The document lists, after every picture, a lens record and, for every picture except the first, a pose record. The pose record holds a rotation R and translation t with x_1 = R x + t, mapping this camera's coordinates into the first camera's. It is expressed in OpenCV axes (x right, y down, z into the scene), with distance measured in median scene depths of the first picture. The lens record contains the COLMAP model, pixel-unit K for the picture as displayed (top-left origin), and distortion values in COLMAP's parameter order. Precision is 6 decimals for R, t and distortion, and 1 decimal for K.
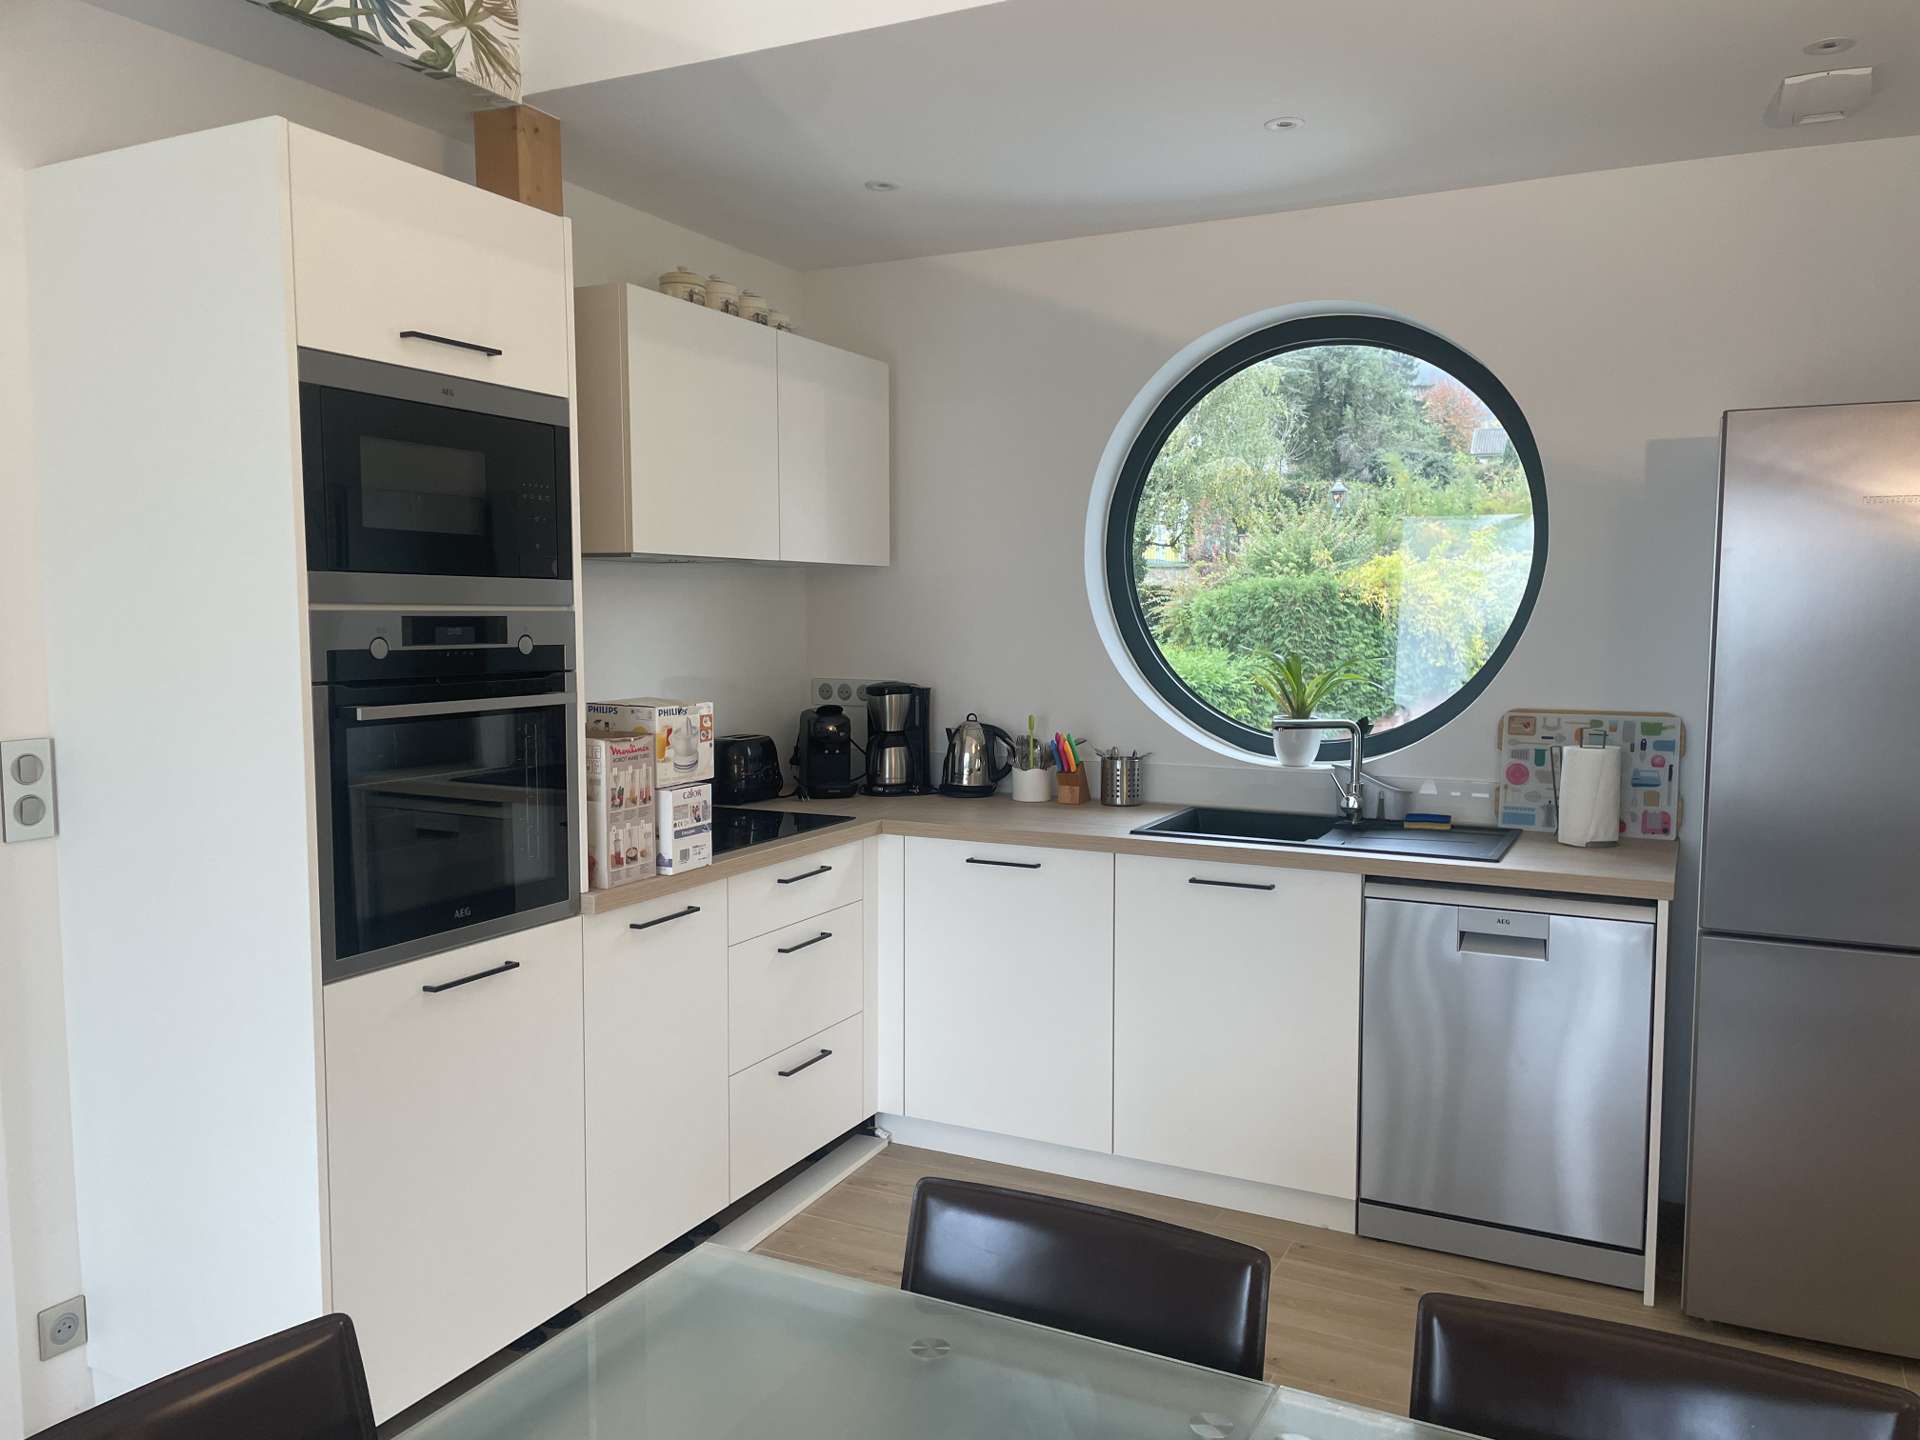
lens RADIAL K [[1473.1, 0, 955.2], [0, 1473.1, 754.2], [0, 0, 1]] dist [0.044623, -0.002183]
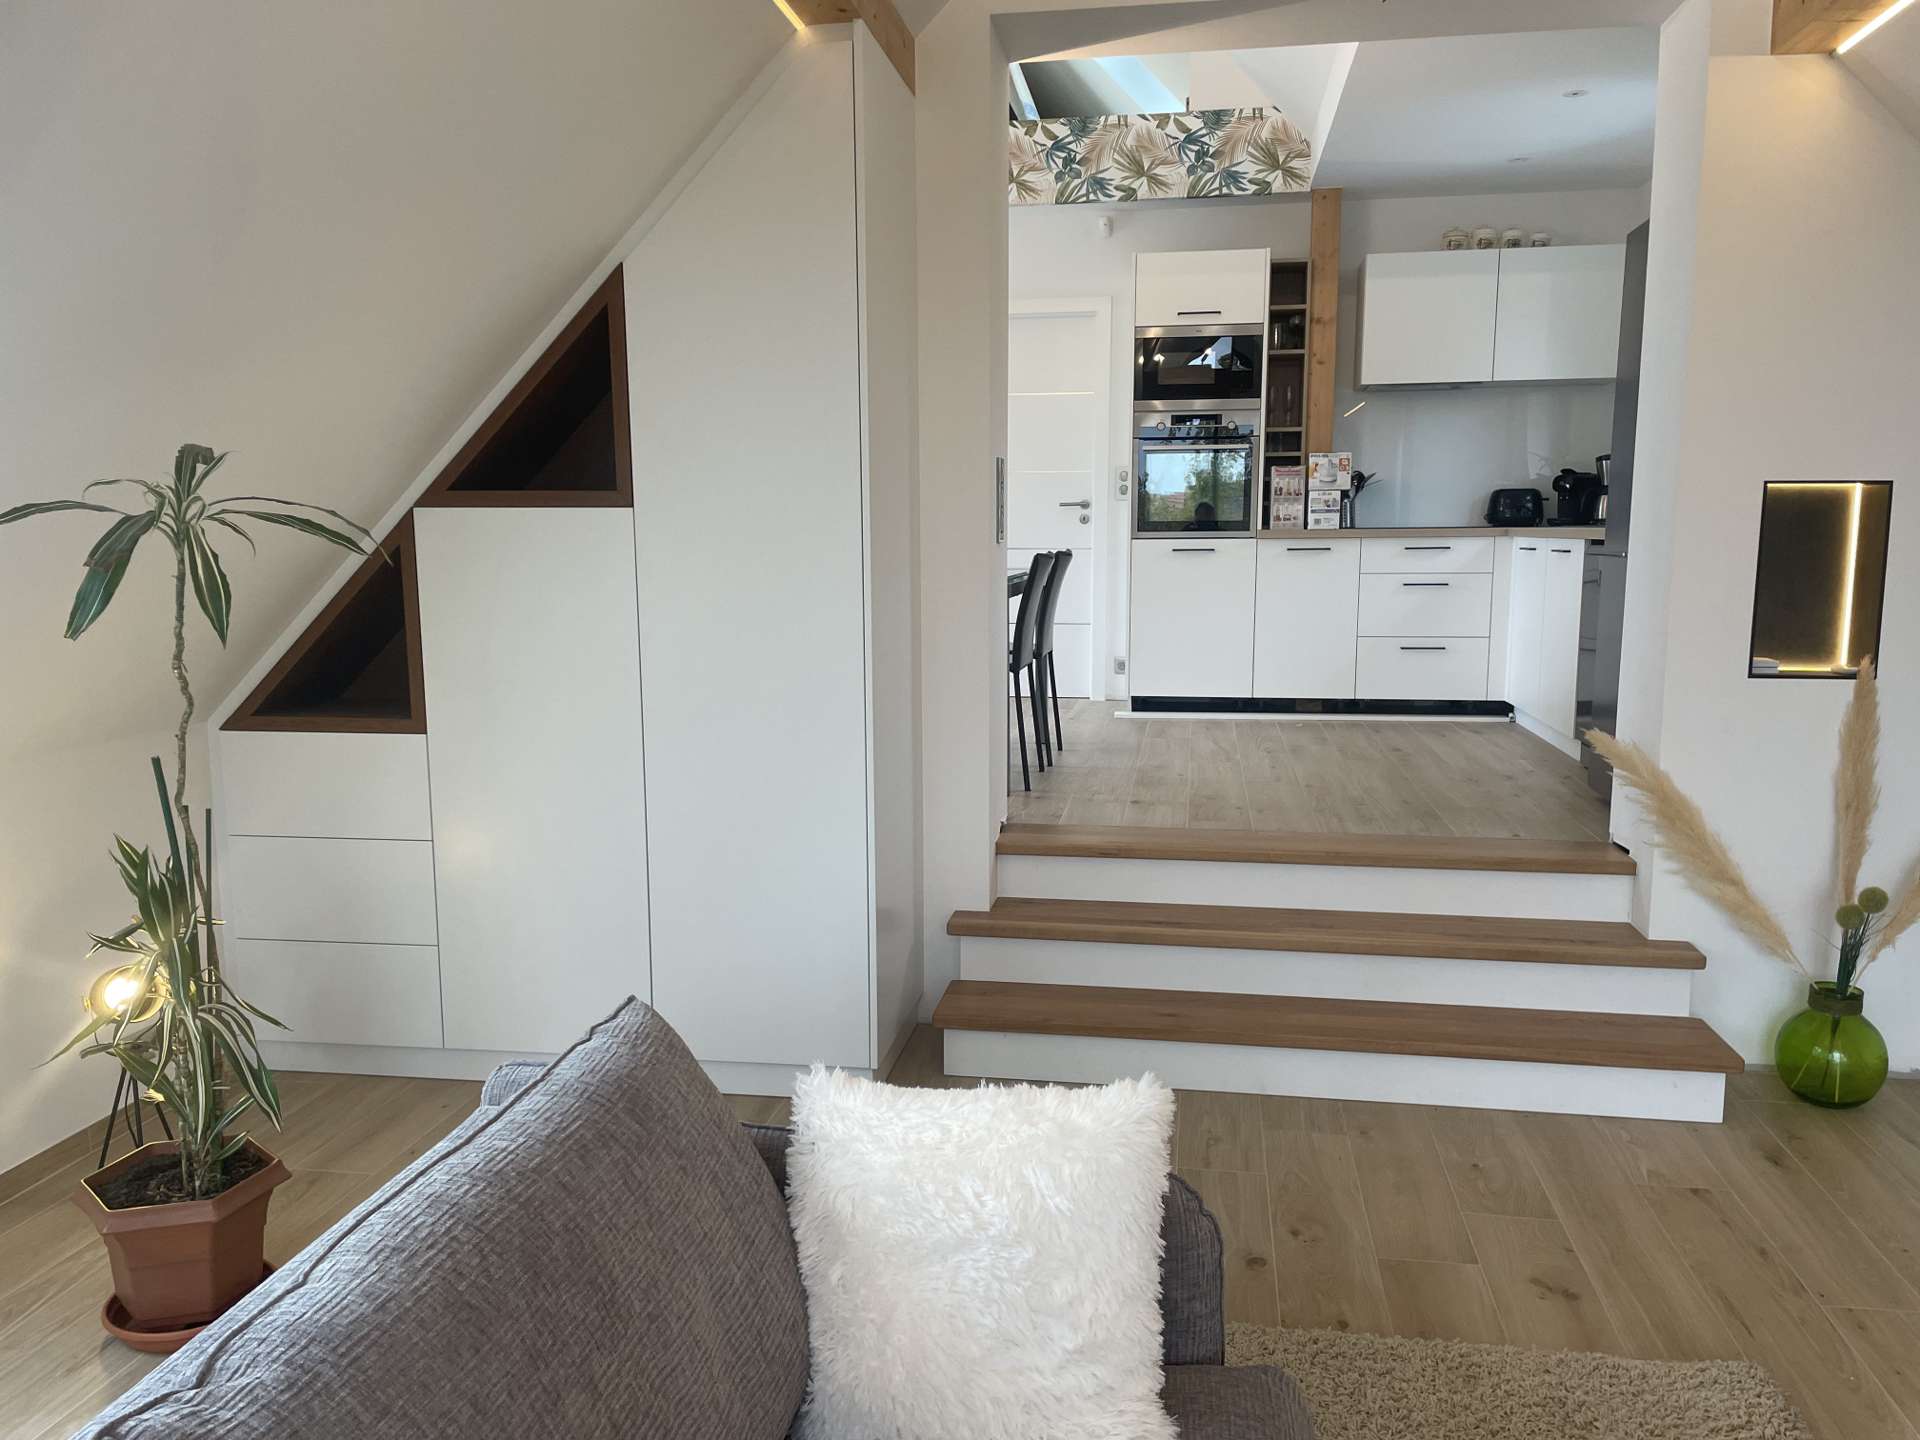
lens RADIAL K [[1473.1, 0, 955.2], [0, 1473.1, 754.2], [0, 0, 1]] dist [0.044623, -0.002183]
pose [[0.300764, 0.141979, -0.943071, 2.039374], [-0.086307, 0.988851, 0.121347, 0.217179], [0.949785, 0.044897, 0.309664, -0.217592]]
